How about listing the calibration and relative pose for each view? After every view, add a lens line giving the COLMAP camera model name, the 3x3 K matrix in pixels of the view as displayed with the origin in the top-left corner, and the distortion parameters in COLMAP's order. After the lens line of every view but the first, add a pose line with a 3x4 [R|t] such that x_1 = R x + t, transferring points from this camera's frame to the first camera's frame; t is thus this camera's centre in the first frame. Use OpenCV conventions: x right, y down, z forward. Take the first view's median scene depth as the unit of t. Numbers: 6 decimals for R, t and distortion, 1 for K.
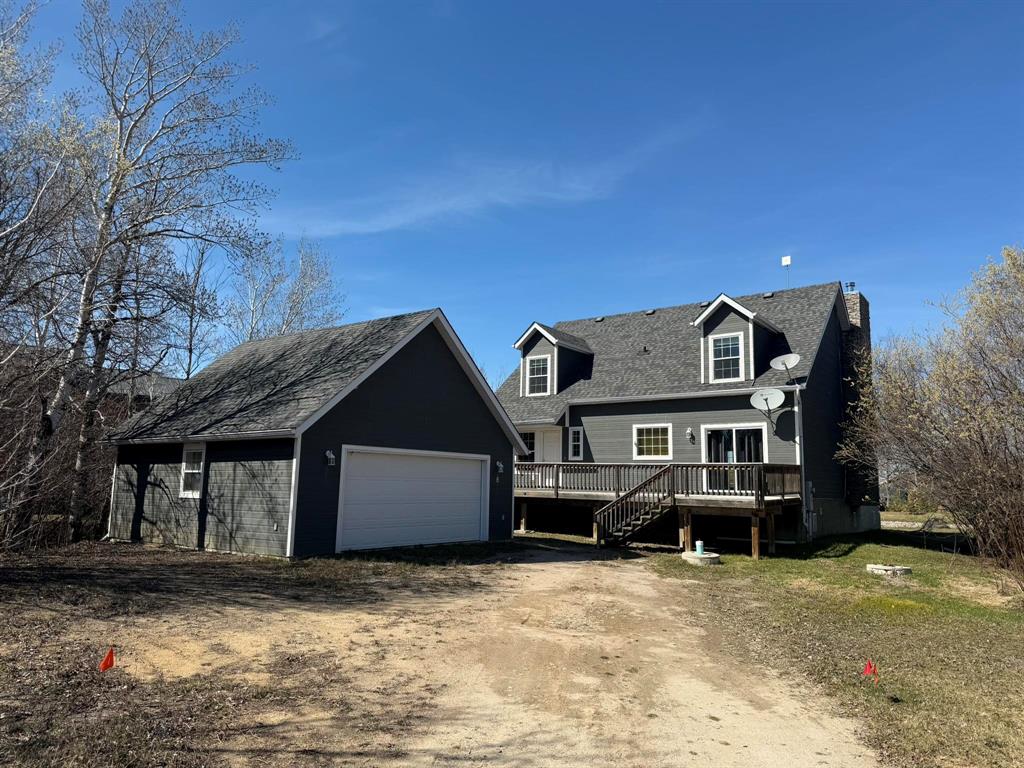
lens RADIAL K [[716.8, 0, 512.0], [0, 716.8, 384.0], [0, 0, 1]] dist [0.145022, -0.252374]
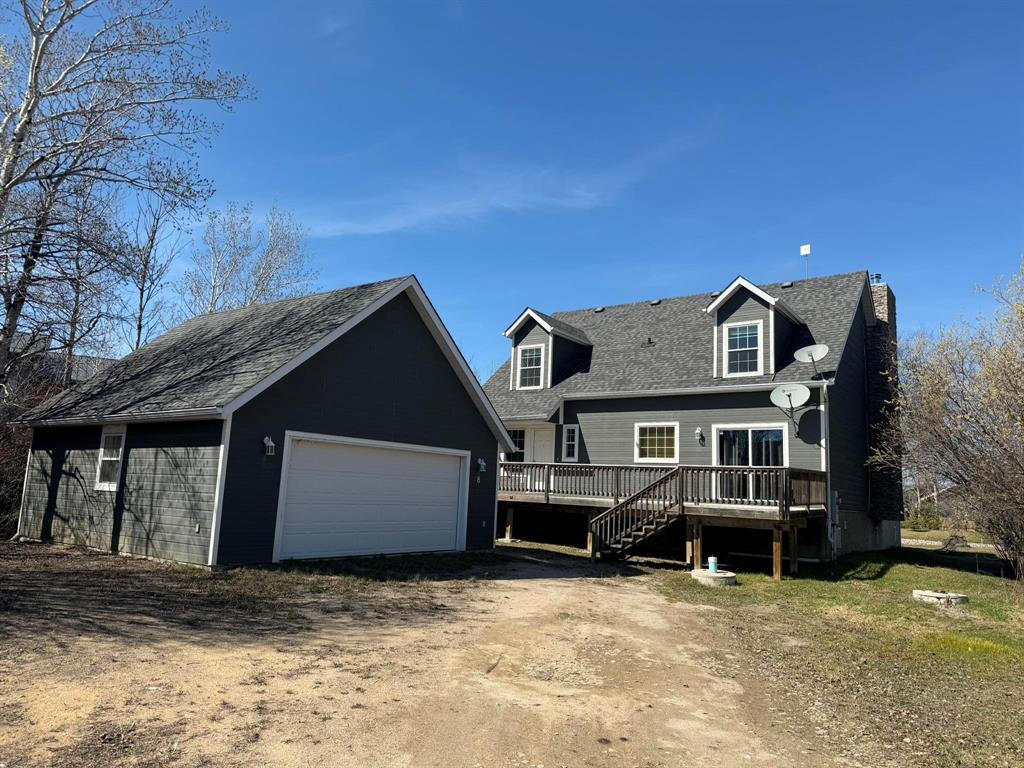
lens RADIAL K [[717.1, 0, 512.0], [0, 717.1, 384.0], [0, 0, 1]] dist [0.094271, -0.124203]
pose [[0.999663, 0.025558, 0.004511, 0.014216], [-0.025512, 0.999626, -0.009862, 0.027360], [-0.004761, 0.009744, 0.999941, 0.146557]]
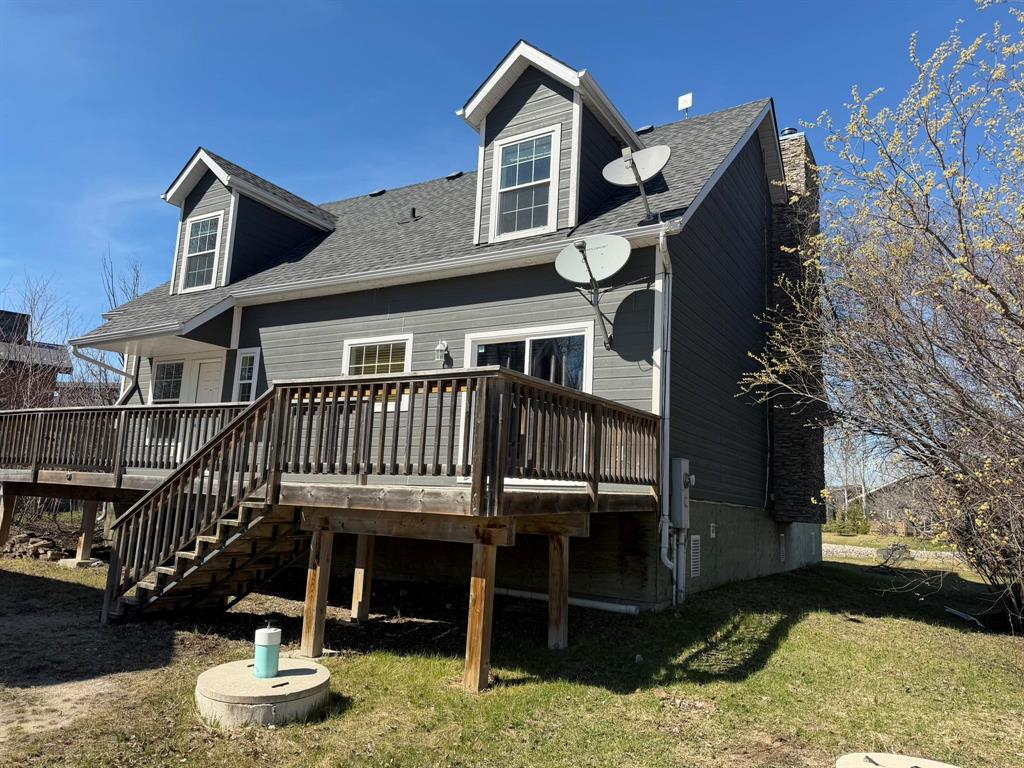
lens RADIAL K [[717.1, 0, 512.0], [0, 717.1, 384.0], [0, 0, 1]] dist [0.094271, -0.124203]
pose [[0.995775, 0.042923, 0.081180, 0.314787], [-0.041704, 0.998991, -0.016657, 0.116443], [-0.081814, 0.013201, 0.996560, 0.680692]]
